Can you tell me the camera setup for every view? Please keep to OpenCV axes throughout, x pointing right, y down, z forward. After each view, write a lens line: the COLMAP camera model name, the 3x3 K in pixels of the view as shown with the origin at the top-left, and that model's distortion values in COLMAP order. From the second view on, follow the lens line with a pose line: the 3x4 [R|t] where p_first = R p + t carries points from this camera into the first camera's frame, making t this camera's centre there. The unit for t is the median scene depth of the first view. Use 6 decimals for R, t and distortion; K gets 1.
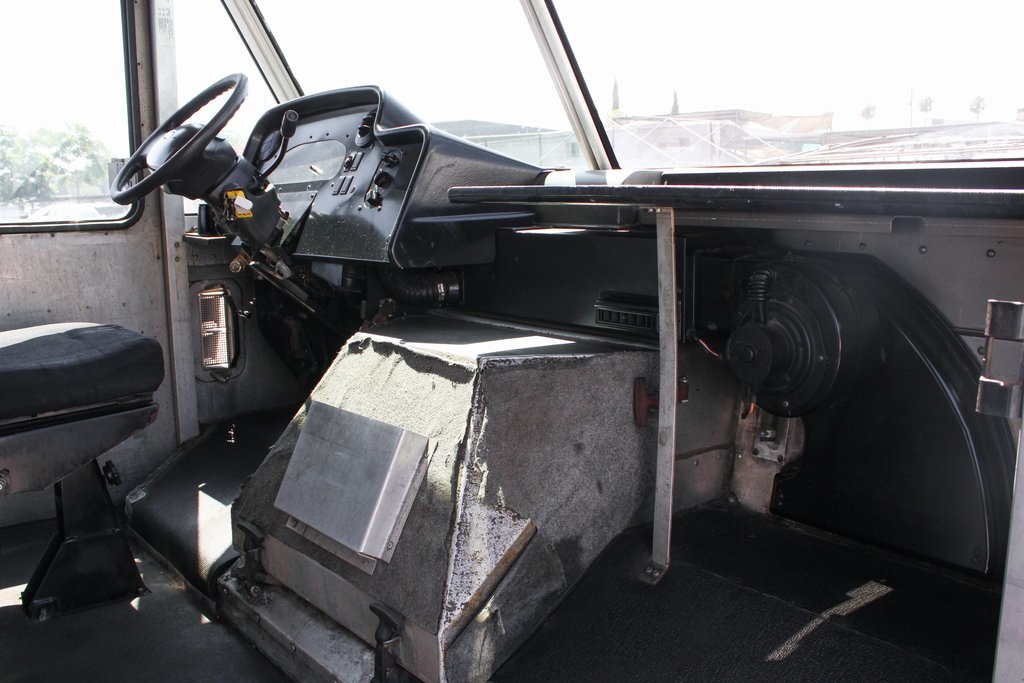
lens RADIAL K [[910.8, 0, 455.4], [0, 910.8, 380.8], [0, 0, 1]] dist [-0.147232, 0.109147]
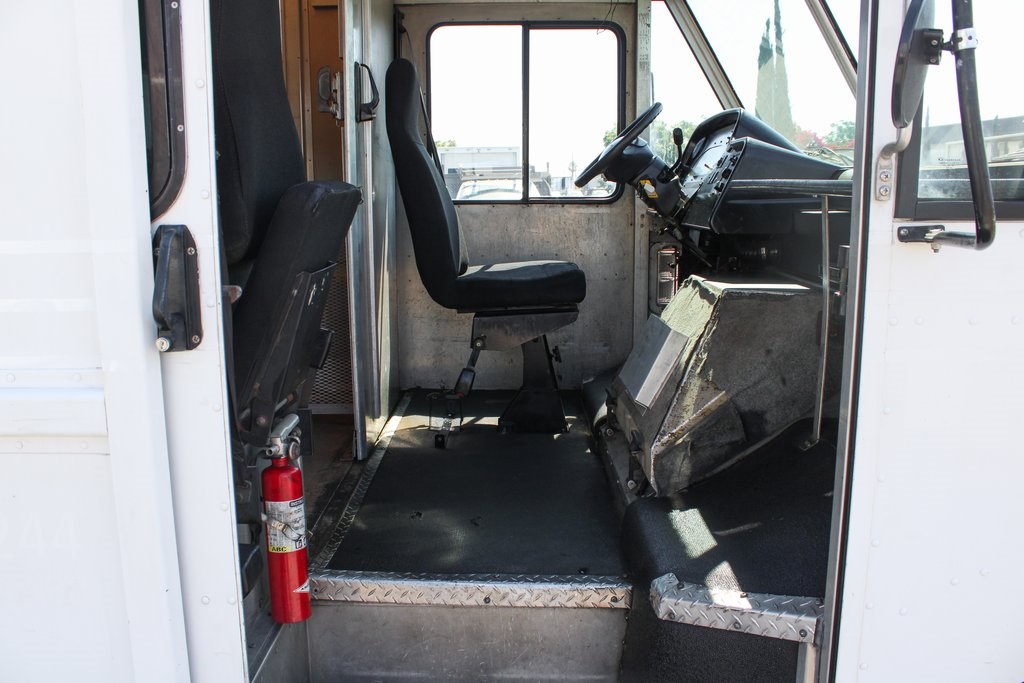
lens RADIAL K [[843.9, 0, 512.0], [0, 843.9, 341.5], [0, 0, 1]] dist [-0.118931, 0.008023]
pose [[0.801007, 0.113541, -0.587790, 0.465897], [-0.121868, 0.992216, 0.025587, 0.055620], [0.586120, 0.051138, 0.808609, -0.289645]]
